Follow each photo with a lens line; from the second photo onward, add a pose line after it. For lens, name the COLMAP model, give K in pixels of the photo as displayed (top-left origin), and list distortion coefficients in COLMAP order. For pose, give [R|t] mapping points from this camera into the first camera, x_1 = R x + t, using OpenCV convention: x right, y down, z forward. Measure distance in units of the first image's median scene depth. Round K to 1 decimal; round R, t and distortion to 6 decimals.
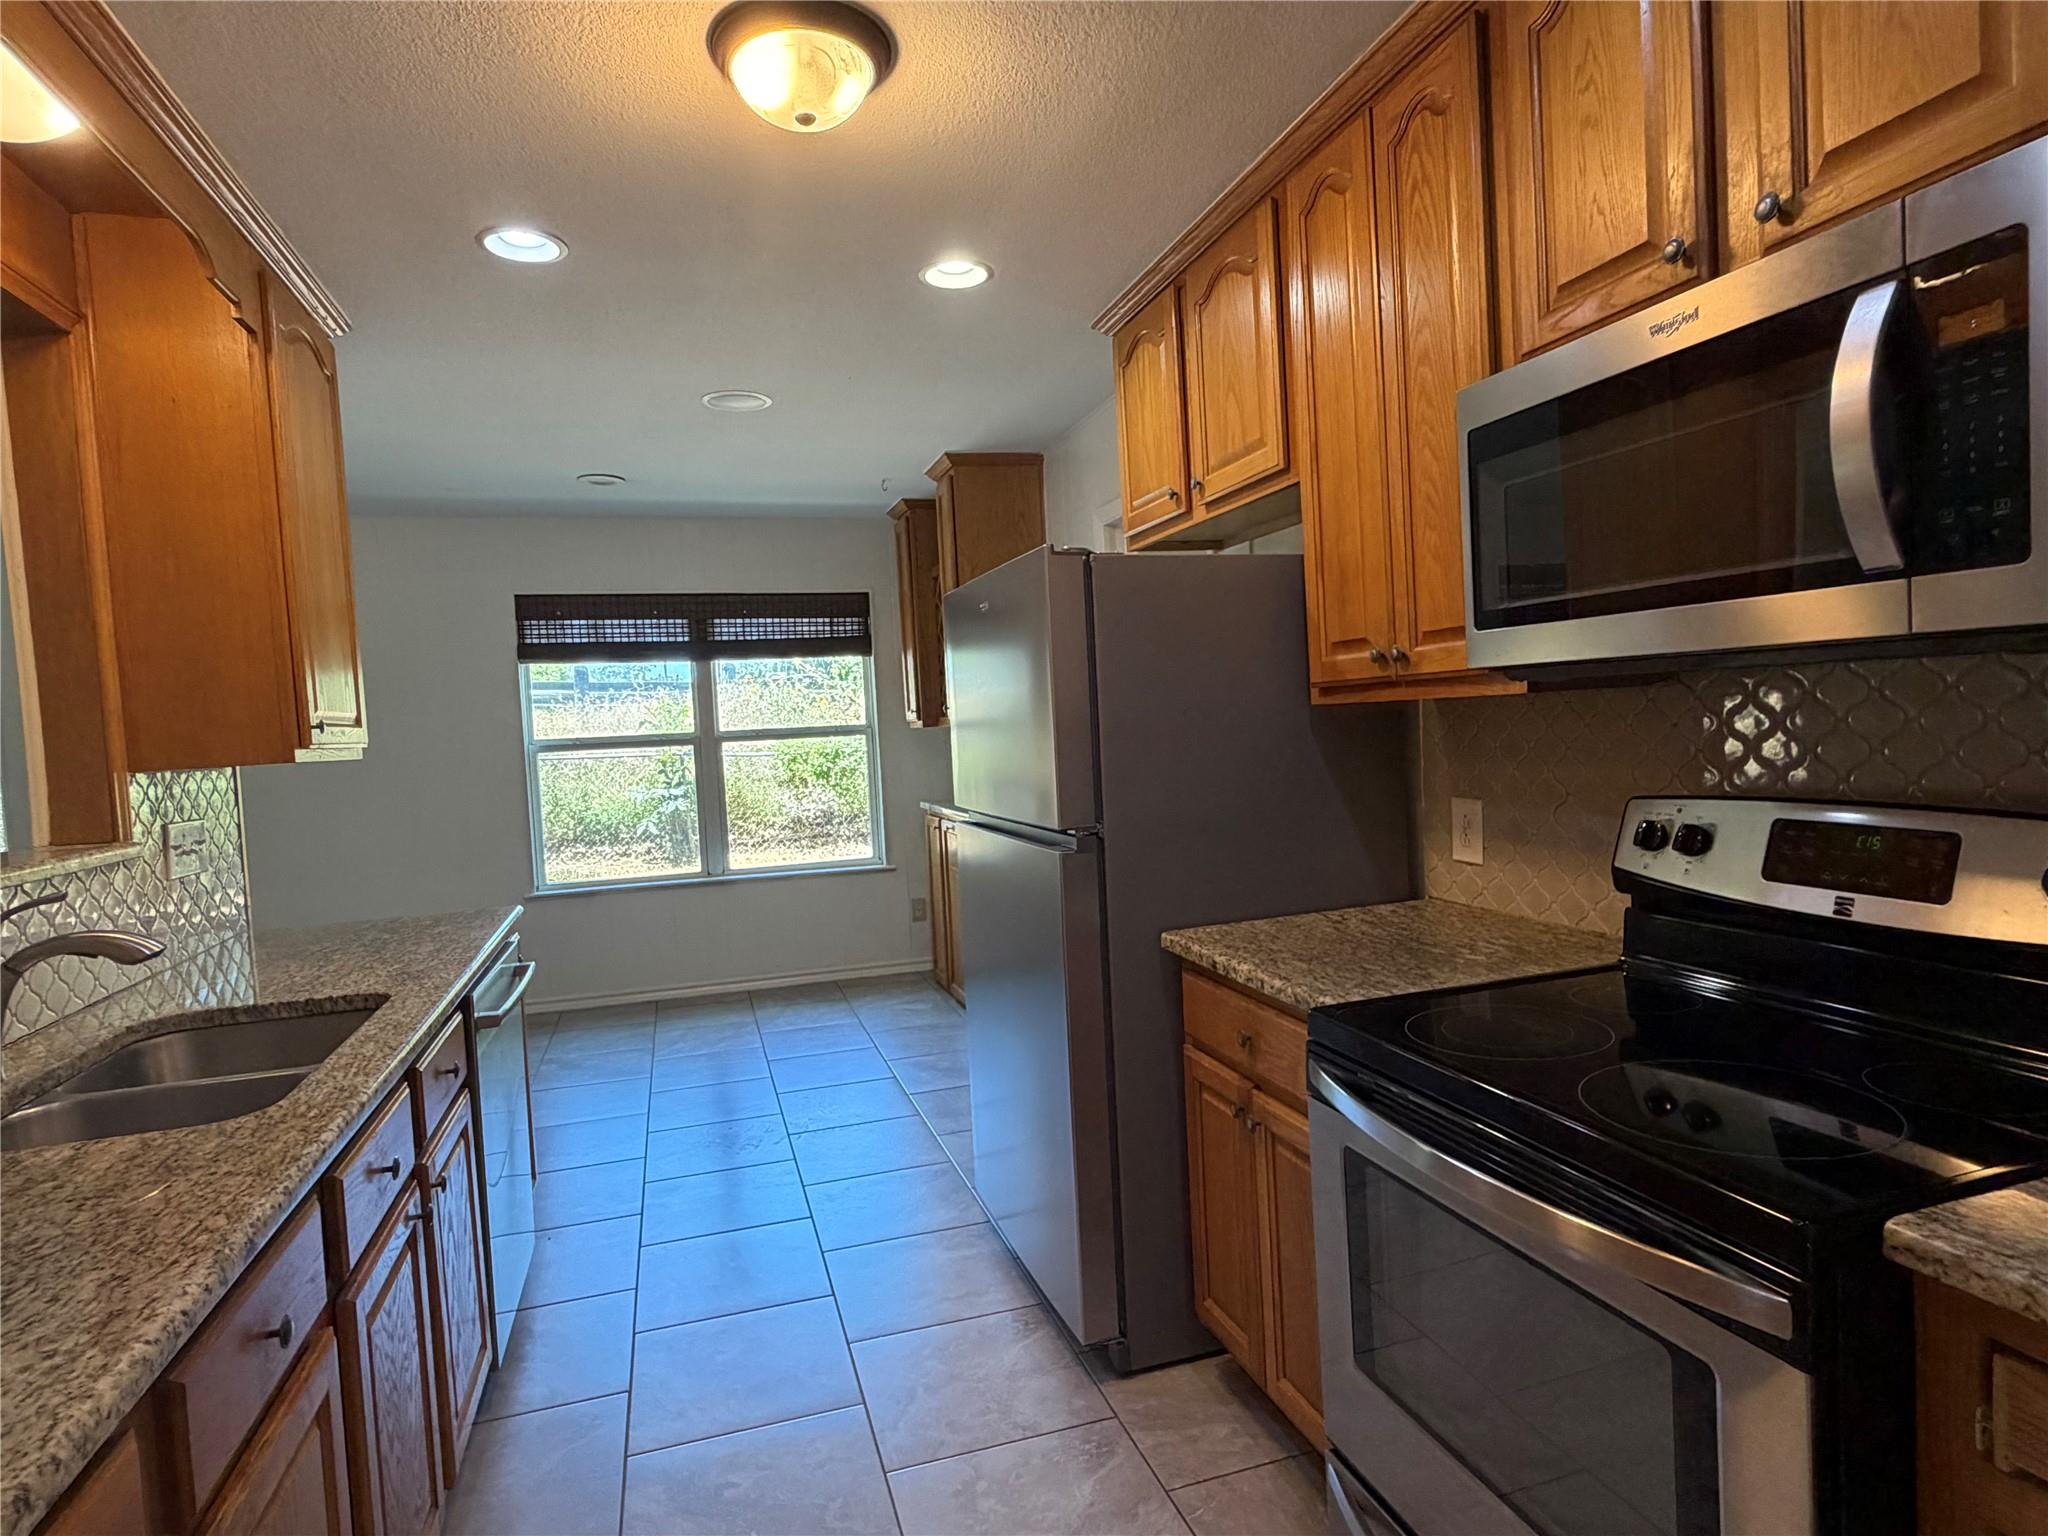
lens RADIAL K [[1136.3, 0, 1047.2], [0, 1136.3, 773.1], [0, 0, 1]] dist [-0.023401, 0.010662]
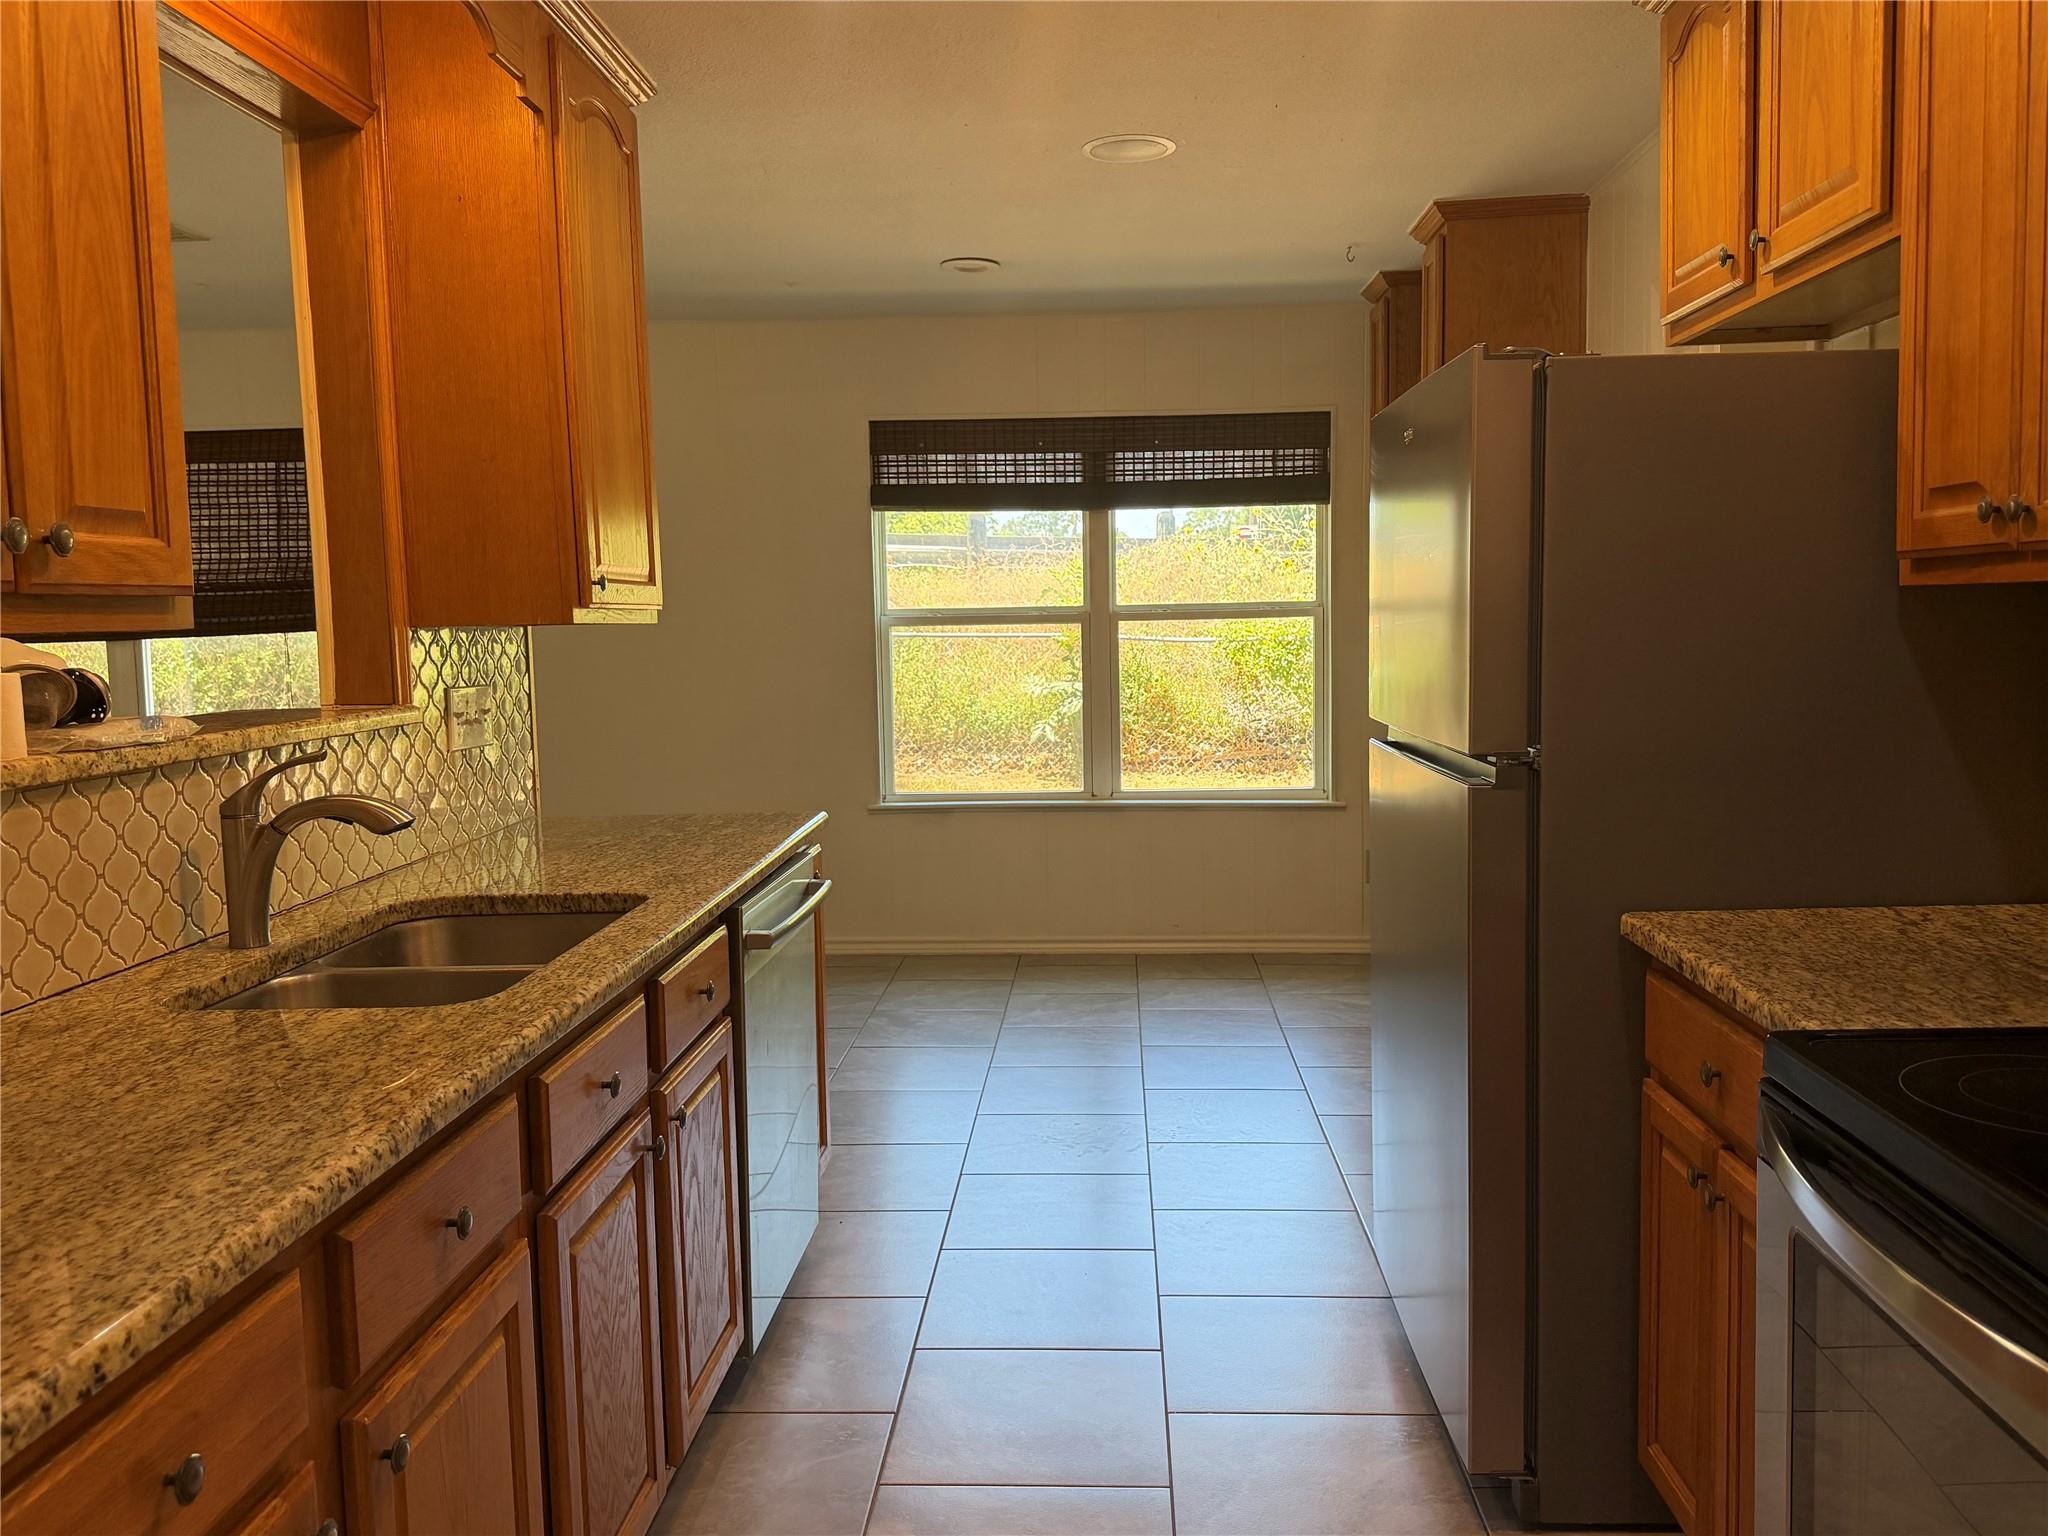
lens RADIAL K [[1626.5, 0, 1044.6], [0, 1626.5, 771.5], [0, 0, 1]] dist [0.058518, -0.098165]
pose [[0.935808, 0.064055, -0.346641, 0.089606], [-0.043009, 0.996753, 0.068078, 0.001926], [0.349876, -0.048799, 0.935524, -0.038124]]
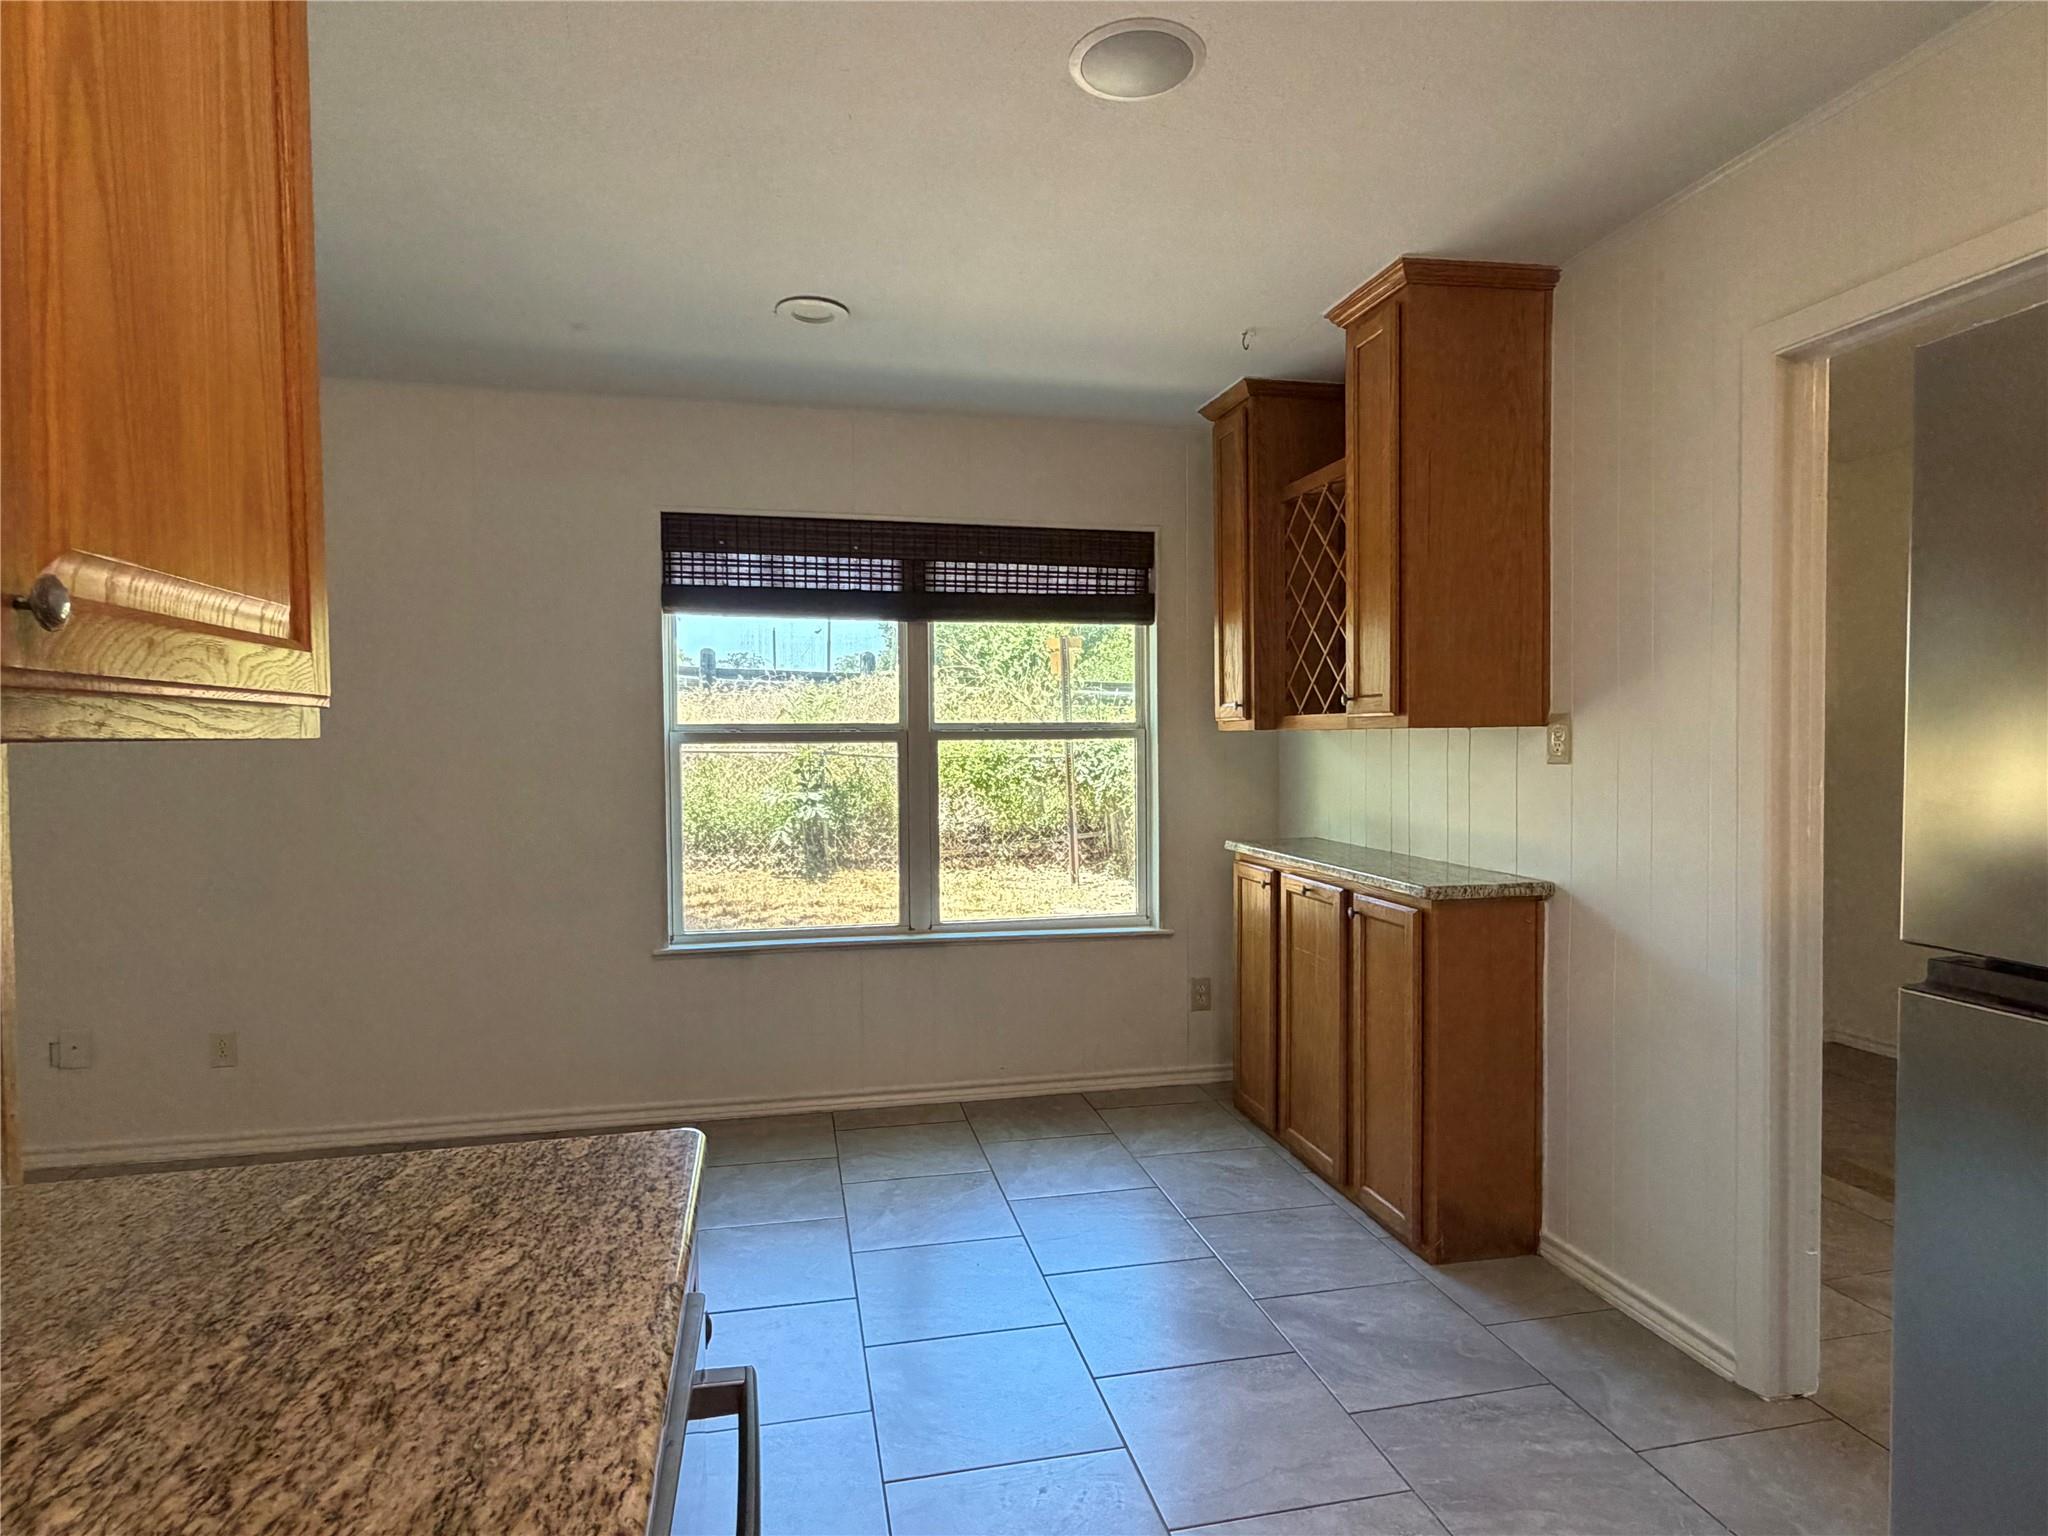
lens RADIAL K [[1136.3, 0, 1042.2], [0, 1136.3, 764.7], [0, 0, 1]] dist [-0.023401, 0.010662]
pose [[0.995266, 0.045621, -0.085816, -0.338019], [-0.047076, 0.998779, -0.015004, -0.008931], [0.085026, 0.018973, 0.996198, 0.651351]]
